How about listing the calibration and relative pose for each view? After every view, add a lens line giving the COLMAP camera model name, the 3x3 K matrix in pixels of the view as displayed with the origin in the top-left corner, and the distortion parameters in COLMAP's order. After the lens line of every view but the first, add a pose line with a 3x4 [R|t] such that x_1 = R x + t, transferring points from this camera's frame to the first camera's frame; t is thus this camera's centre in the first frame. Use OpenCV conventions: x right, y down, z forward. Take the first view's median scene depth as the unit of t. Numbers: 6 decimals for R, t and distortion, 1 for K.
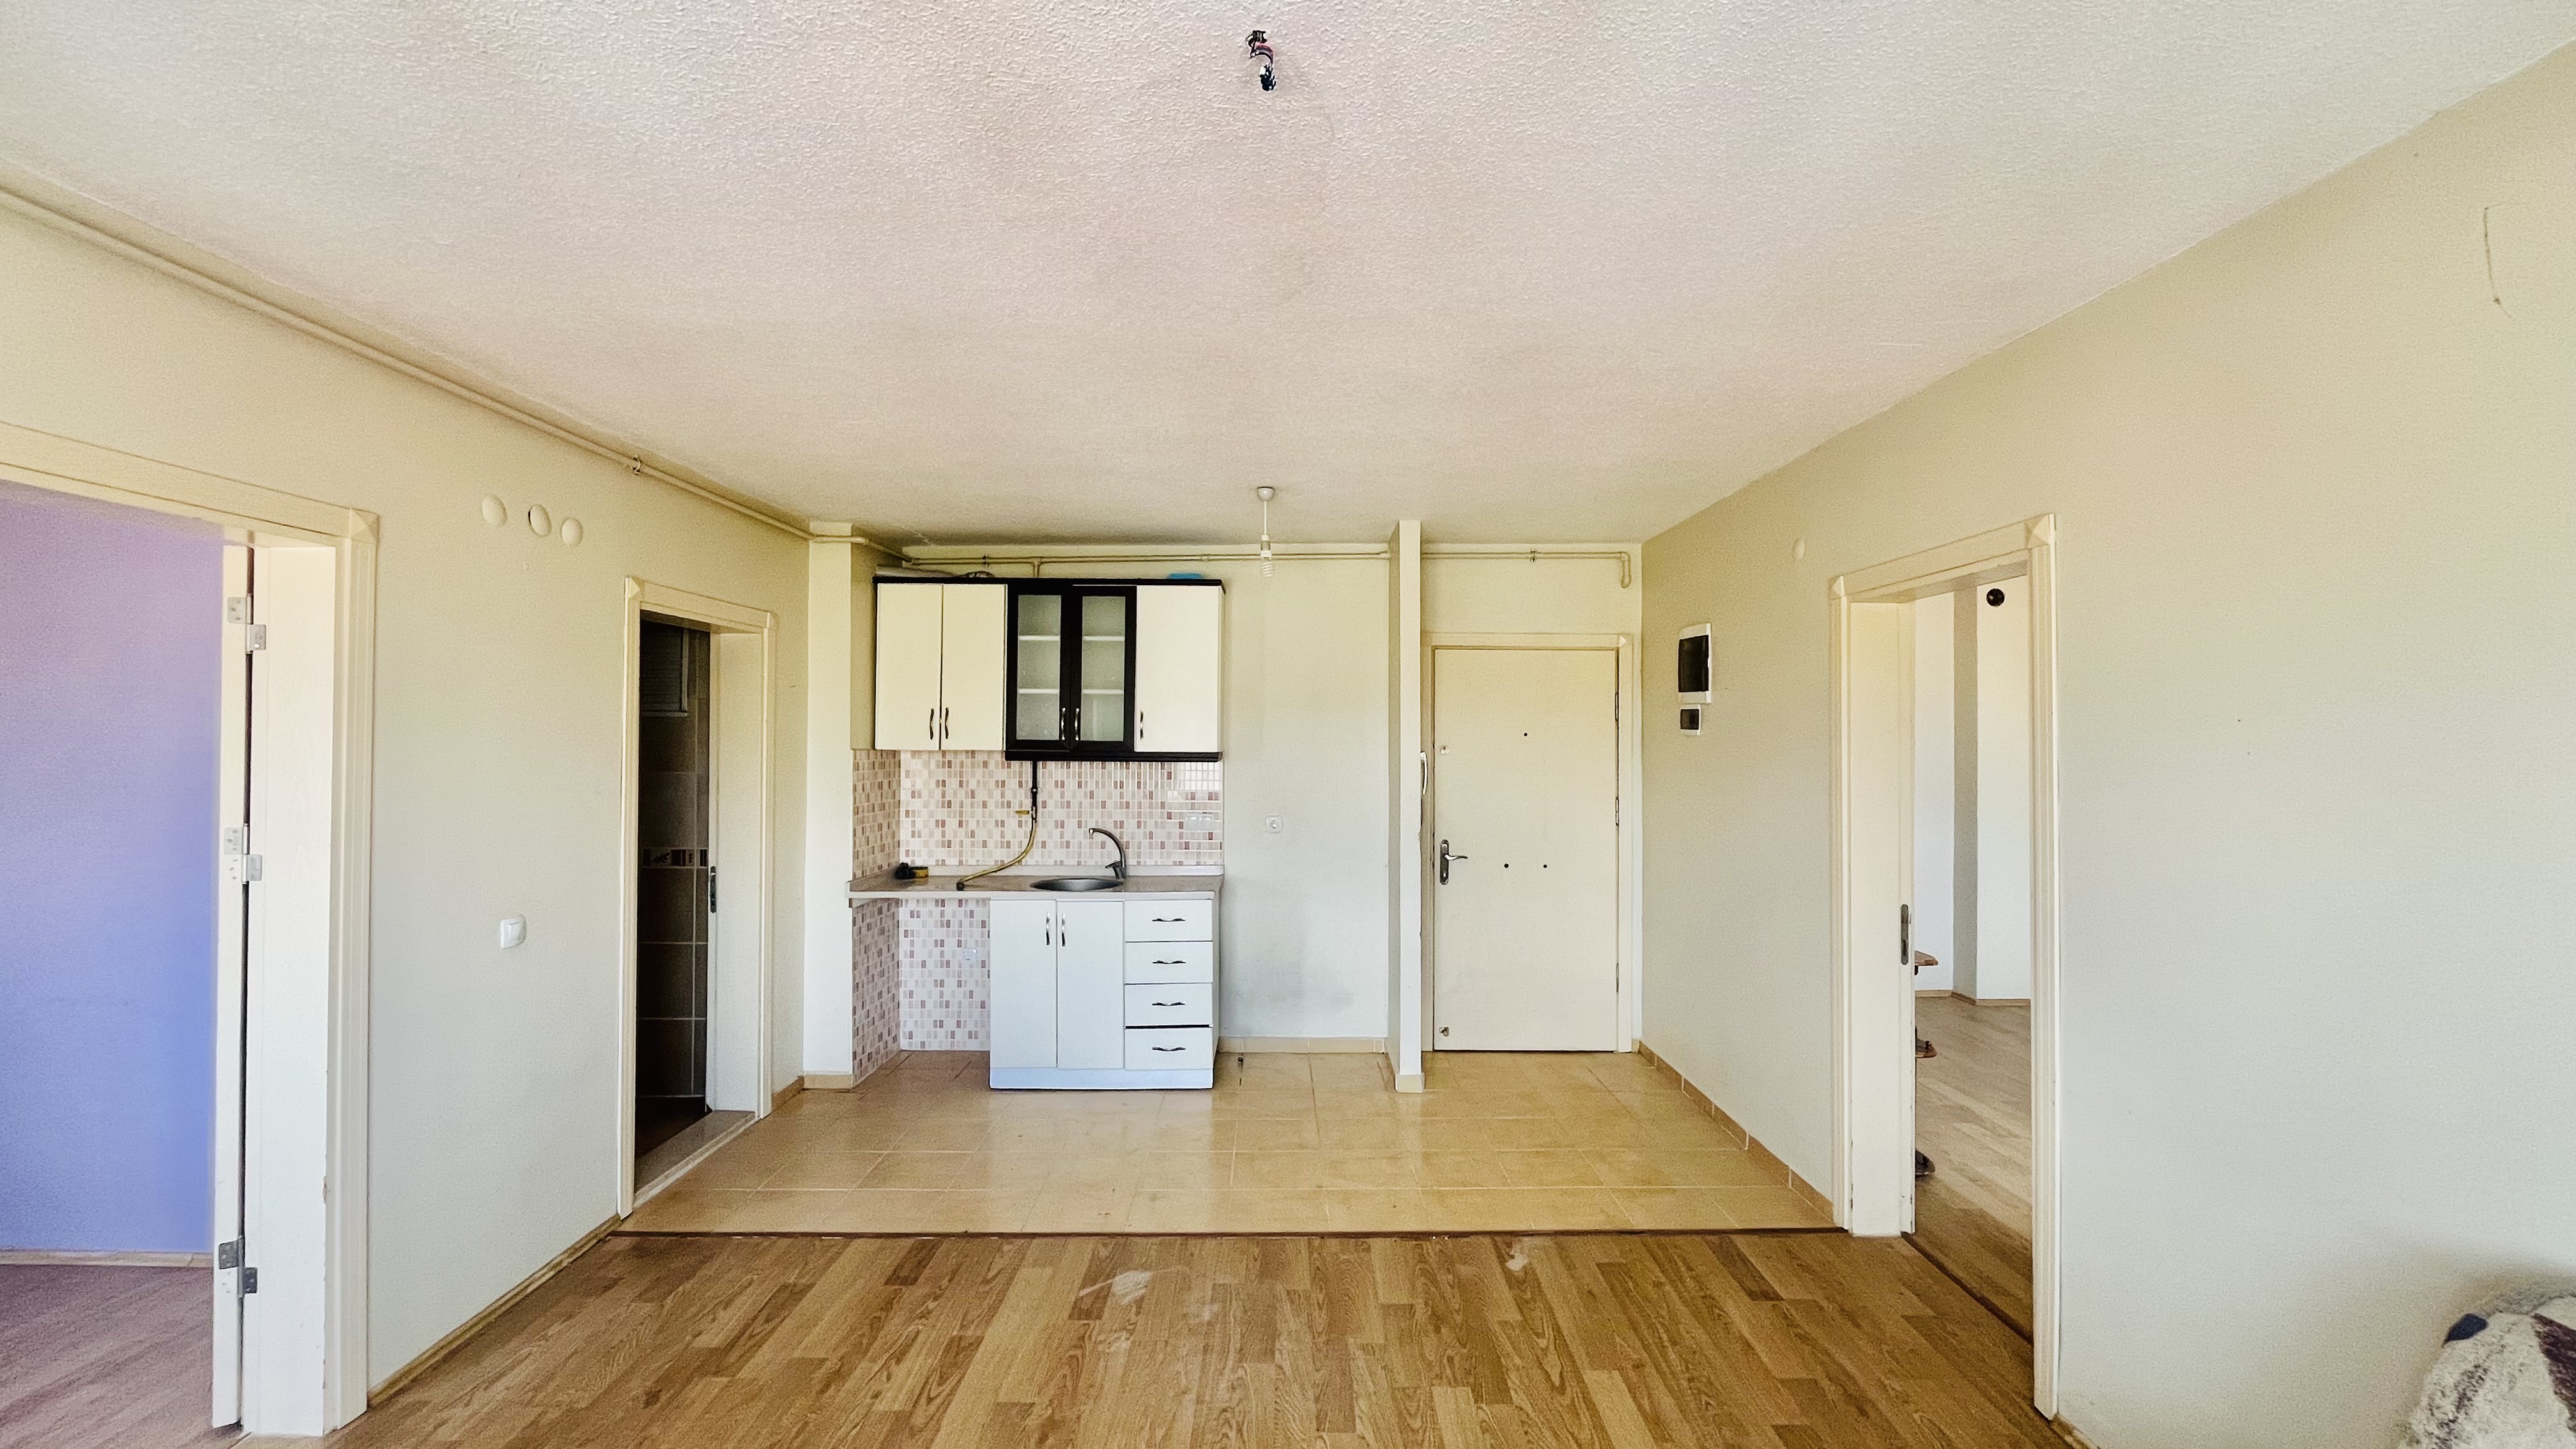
lens RADIAL K [[1039.0, 0, 1282.6], [0, 1039.0, 724.9], [0, 0, 1]] dist [0.000504, -0.000145]
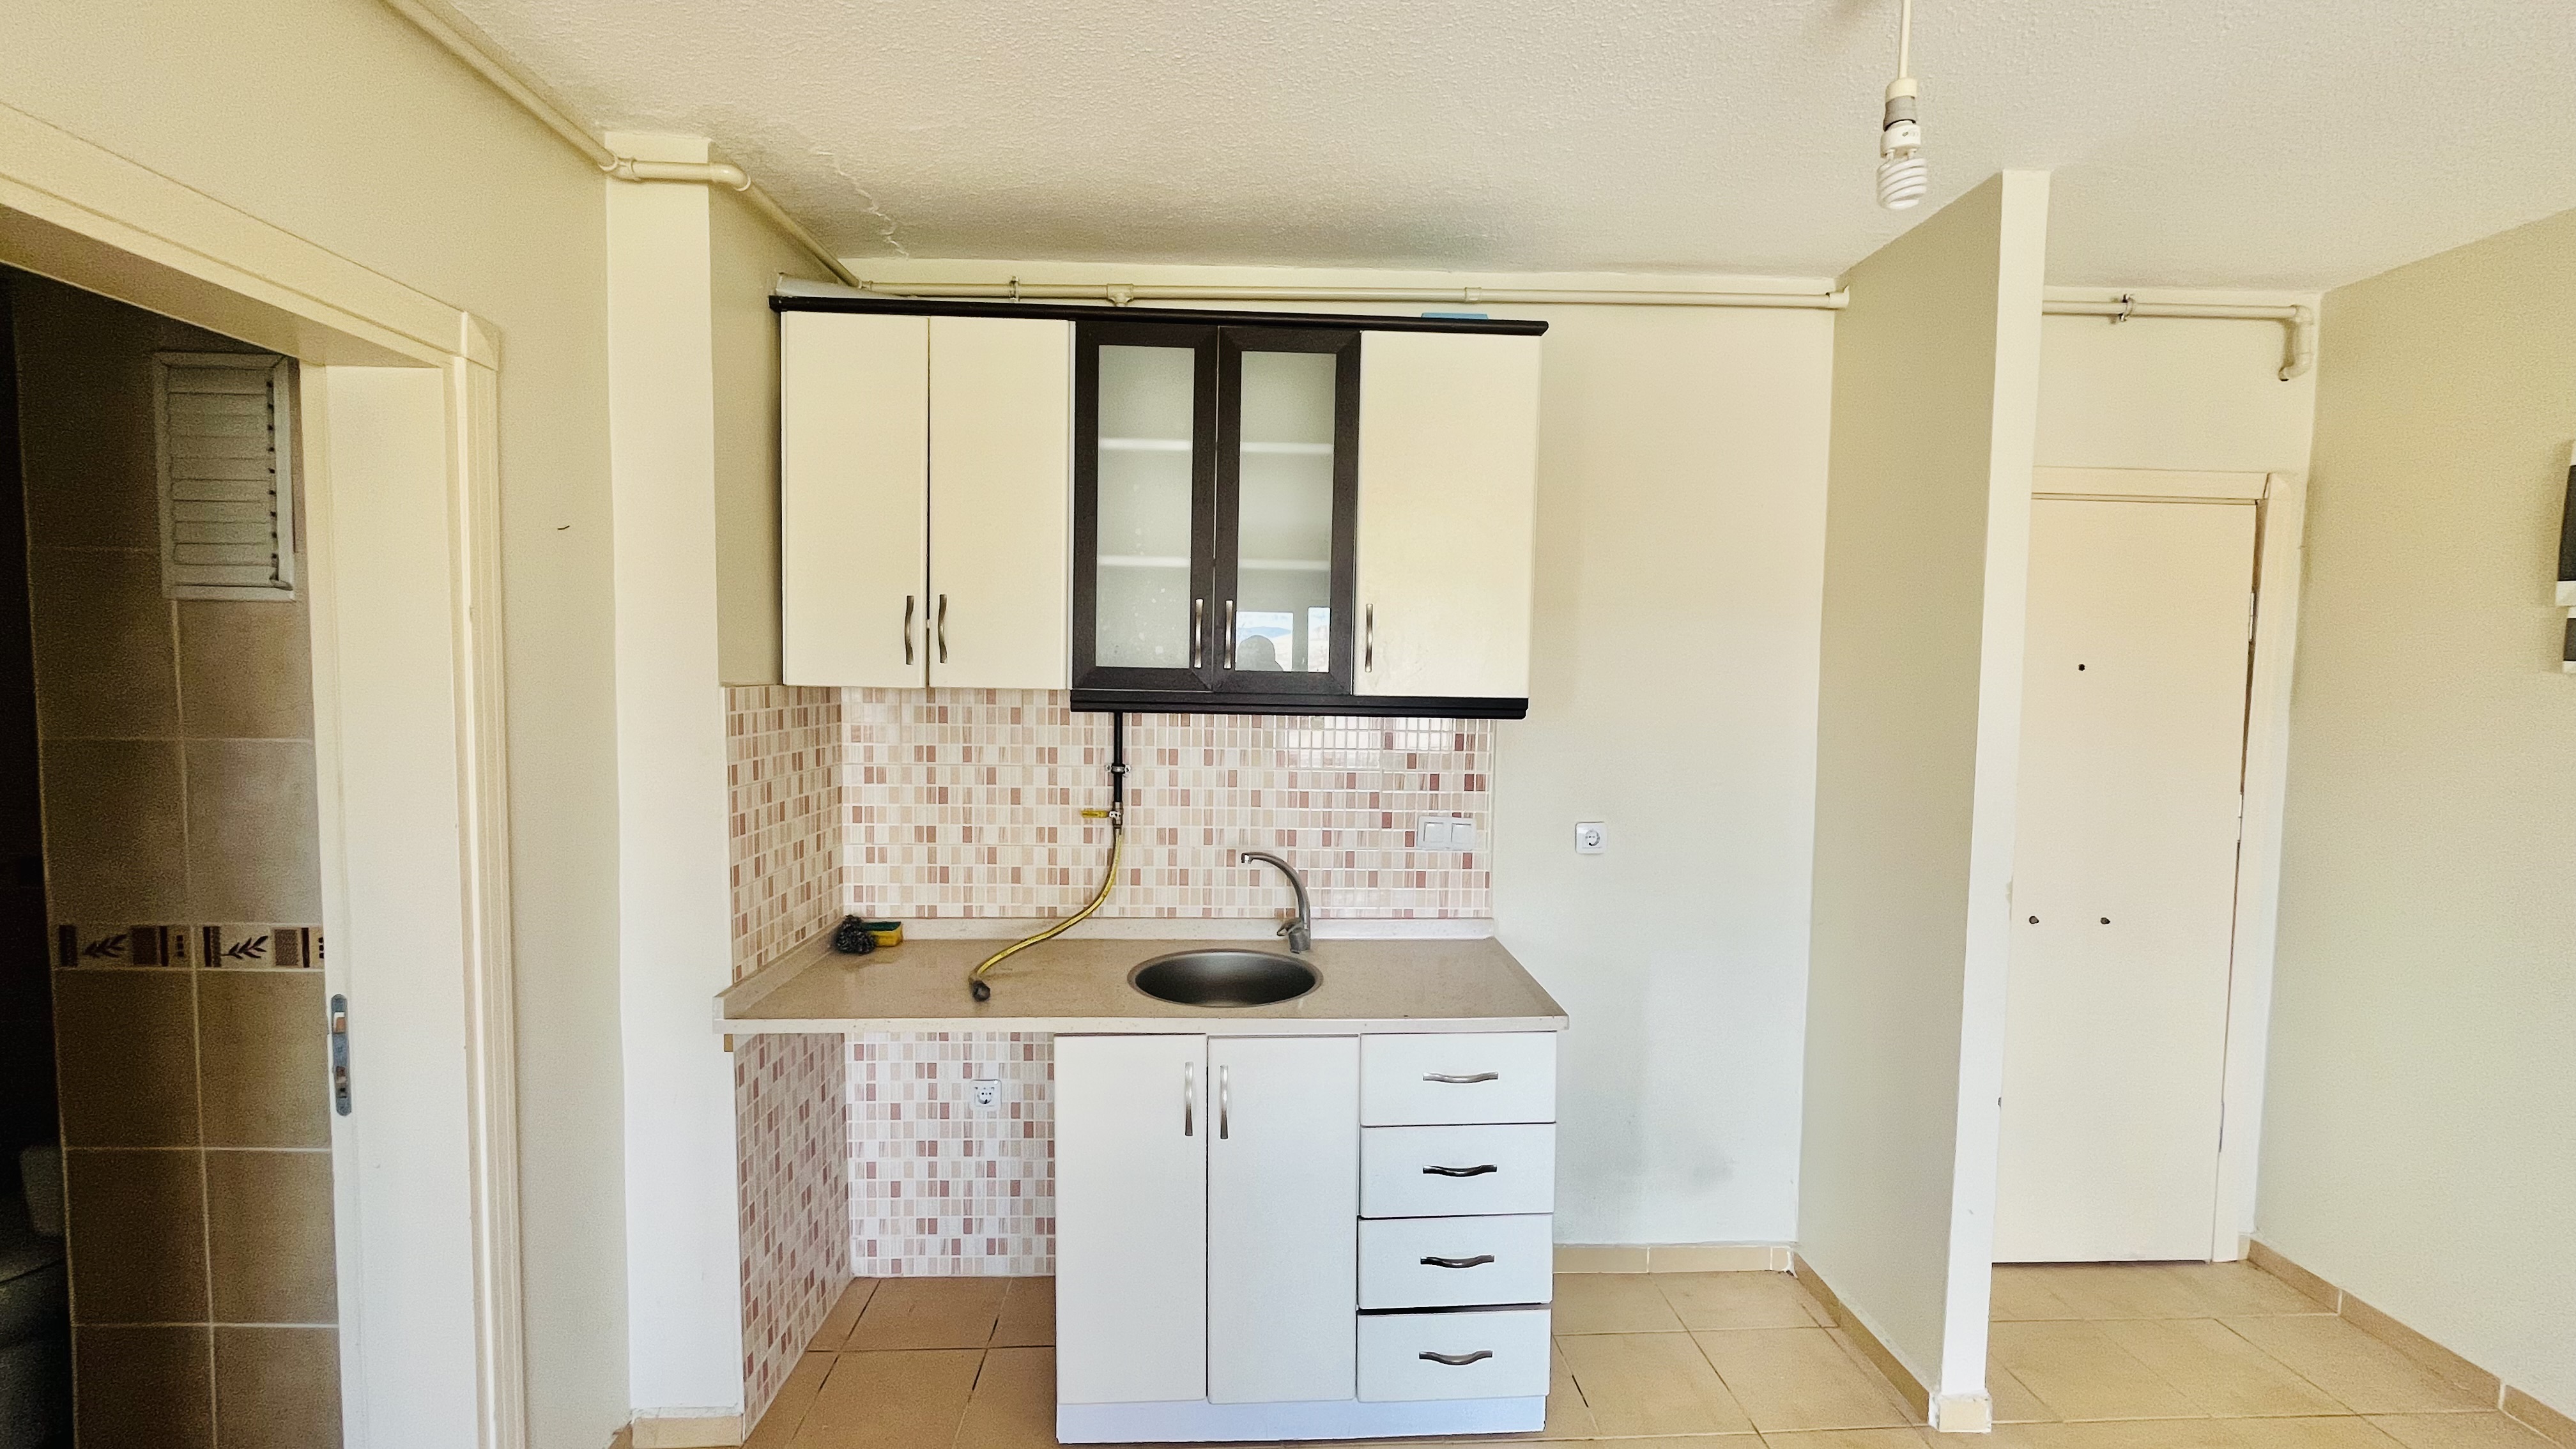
lens RADIAL K [[1039.0, 0, 1282.6], [0, 1039.0, 724.9], [0, 0, 1]] dist [0.000504, -0.000145]
pose [[0.998955, 0.007855, 0.045033, -0.193602], [-0.011000, 0.997485, 0.070021, 0.006930], [-0.044370, -0.070443, 0.996529, 0.534505]]
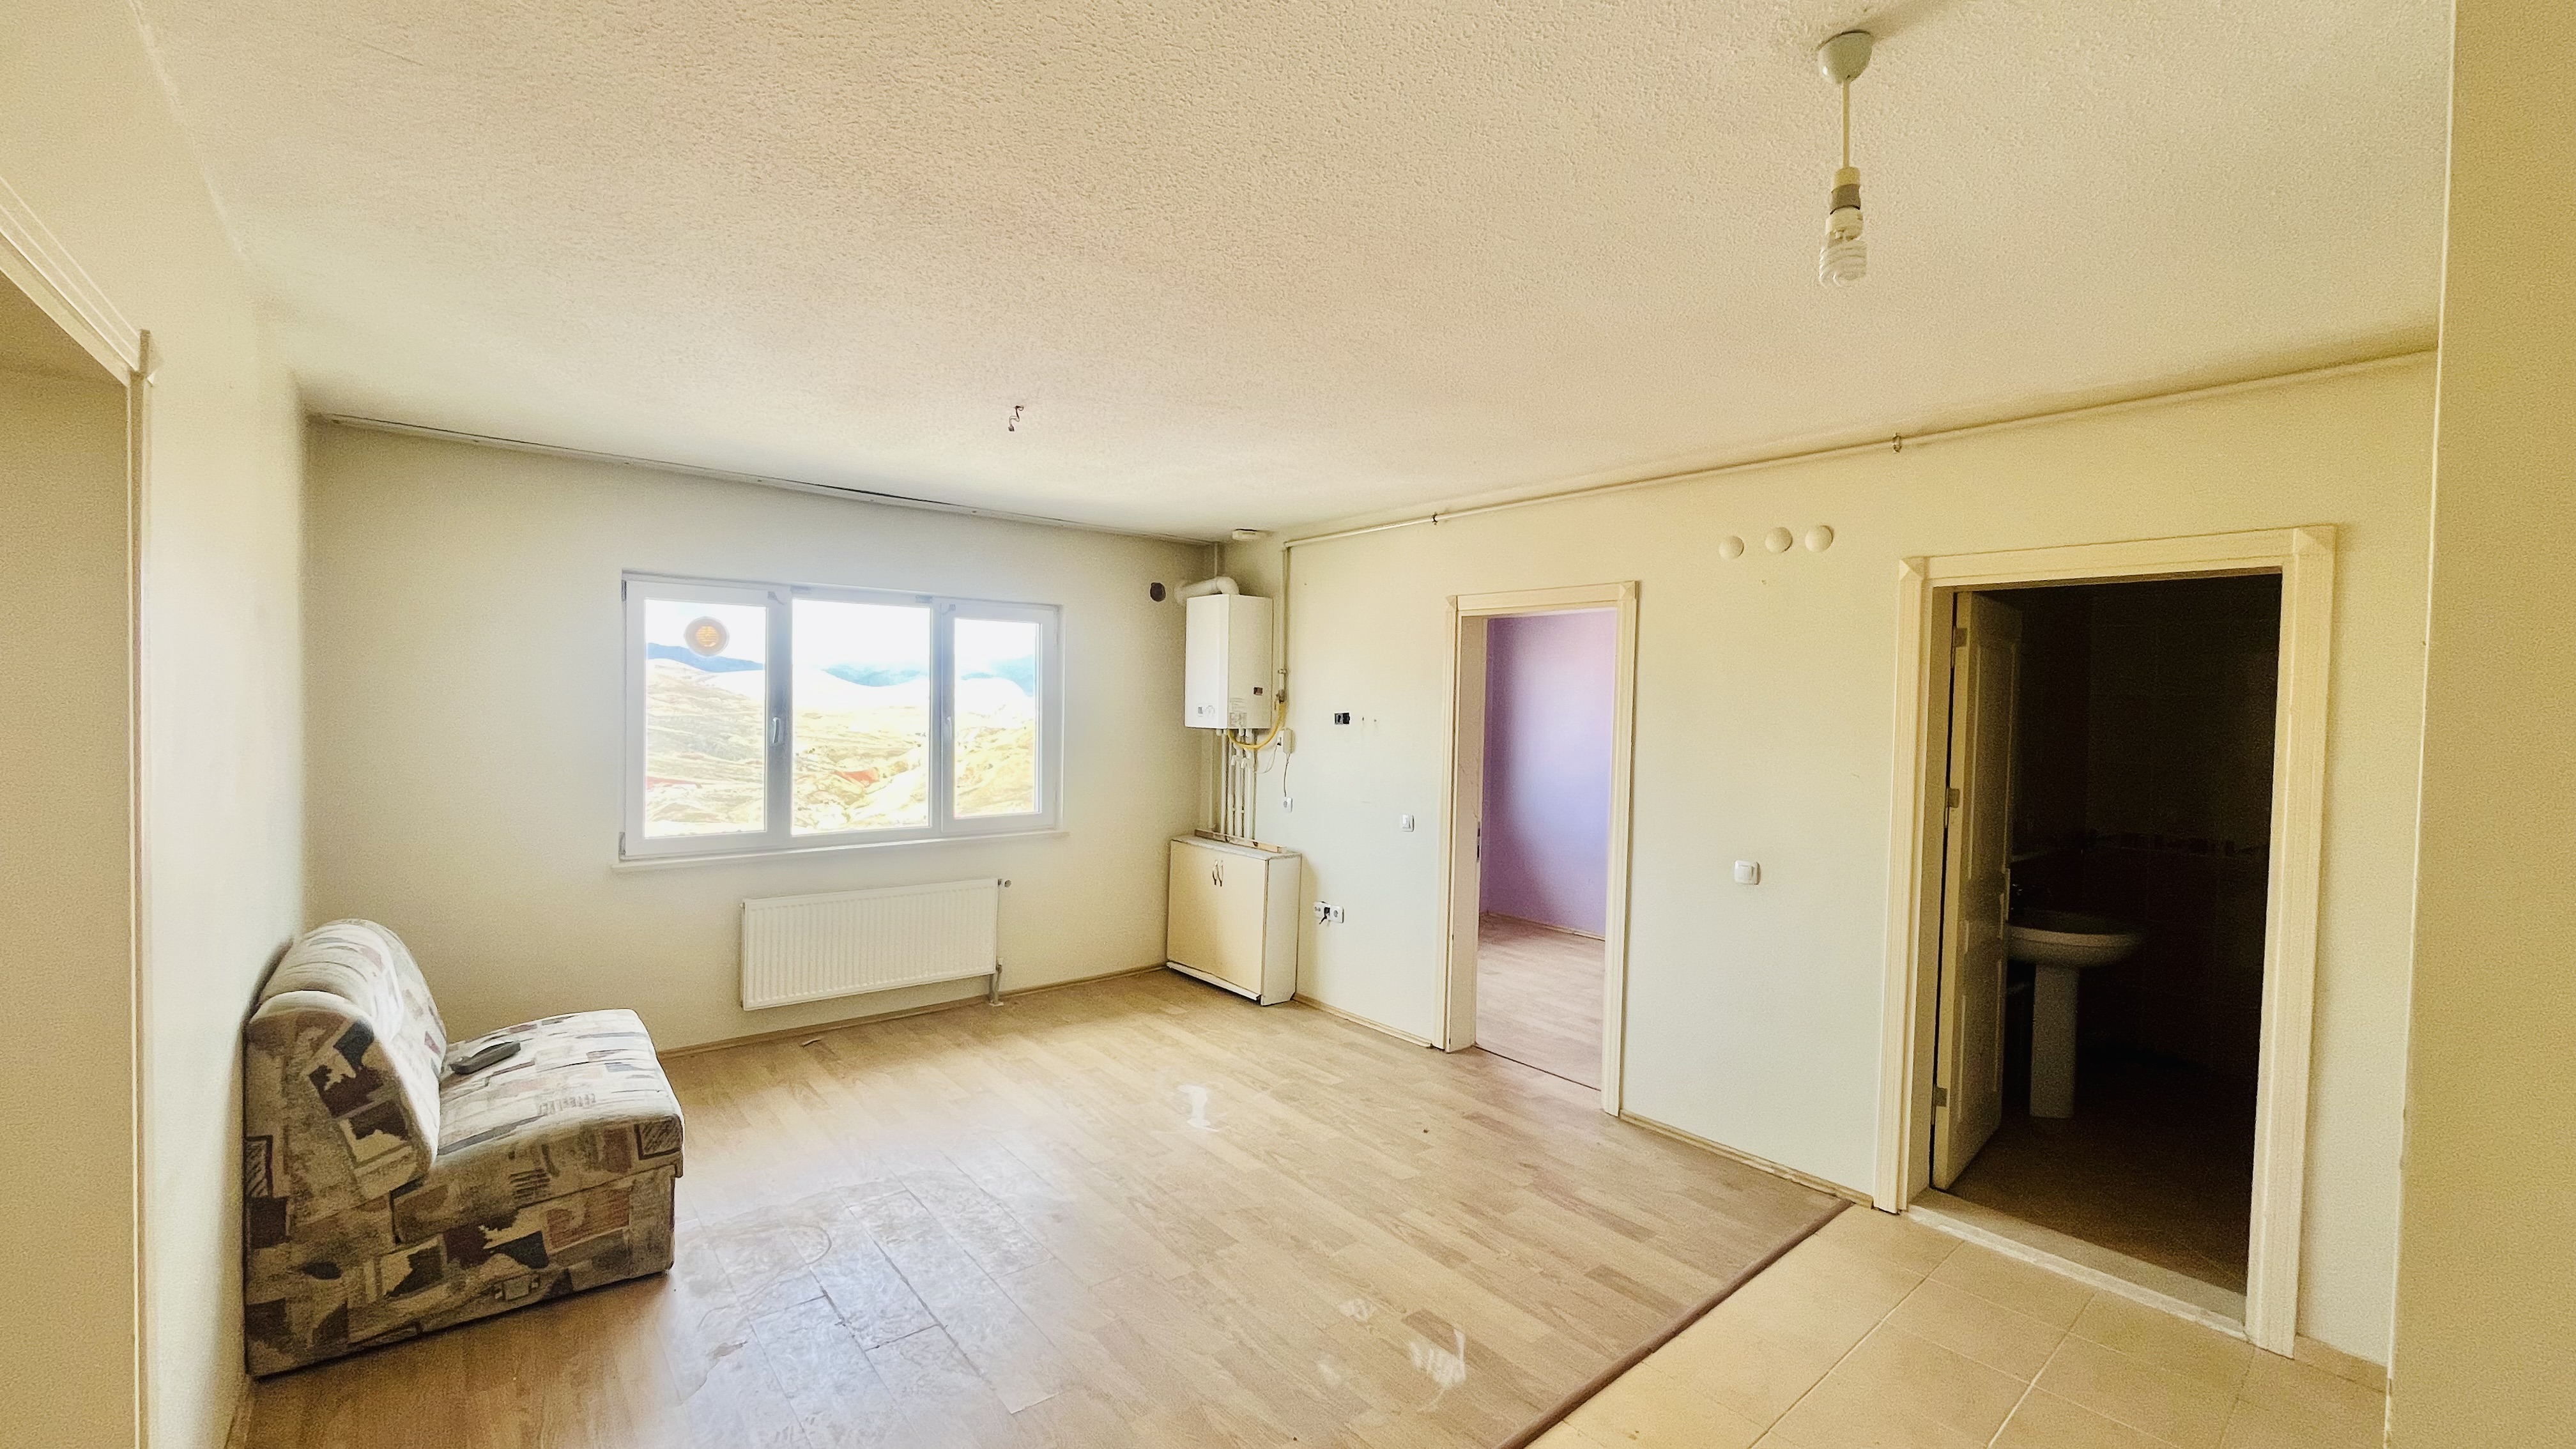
lens RADIAL K [[1039.0, 0, 1282.6], [0, 1039.0, 724.9], [0, 0, 1]] dist [0.000504, -0.000145]
pose [[-0.768340, -0.004388, -0.640027, 0.302122], [-0.015787, 0.999802, 0.012098, 0.006680], [0.639847, 0.019399, -0.768257, 0.950481]]
